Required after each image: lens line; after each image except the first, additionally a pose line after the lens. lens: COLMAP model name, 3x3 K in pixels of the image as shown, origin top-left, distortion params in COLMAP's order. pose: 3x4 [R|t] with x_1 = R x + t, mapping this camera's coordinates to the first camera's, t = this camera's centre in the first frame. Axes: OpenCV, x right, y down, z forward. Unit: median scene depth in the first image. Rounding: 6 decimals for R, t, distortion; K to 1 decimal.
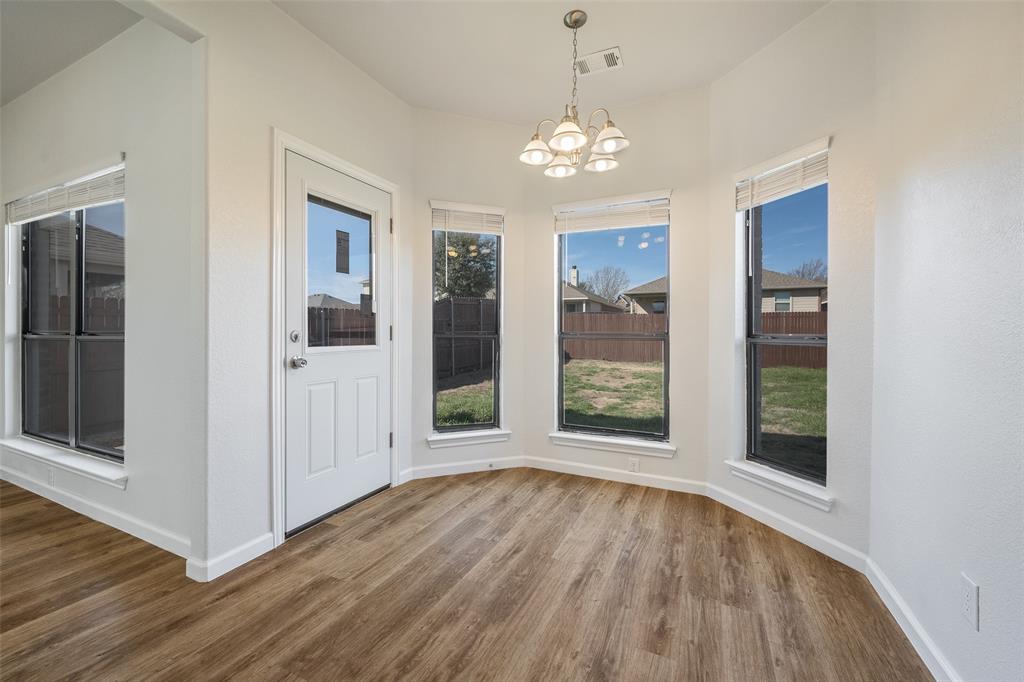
lens RADIAL K [[414.6, 0, 499.8], [0, 414.6, 328.5], [0, 0, 1]] dist [-0.001313, -0.000376]
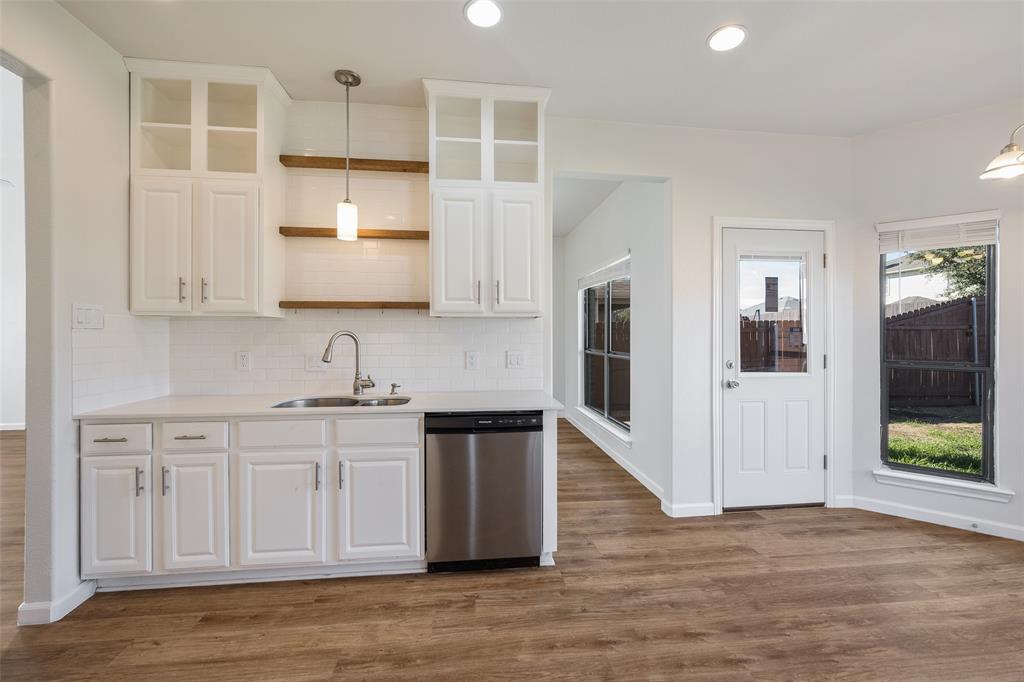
lens RADIAL K [[414.6, 0, 512.7], [0, 414.6, 336.1], [0, 0, 1]] dist [-0.001313, -0.000376]
pose [[0.544342, 0.007278, -0.838832, 0.237200], [0.005983, 0.999903, 0.012558, -0.089372], [0.838842, -0.011855, 0.544245, -0.305053]]
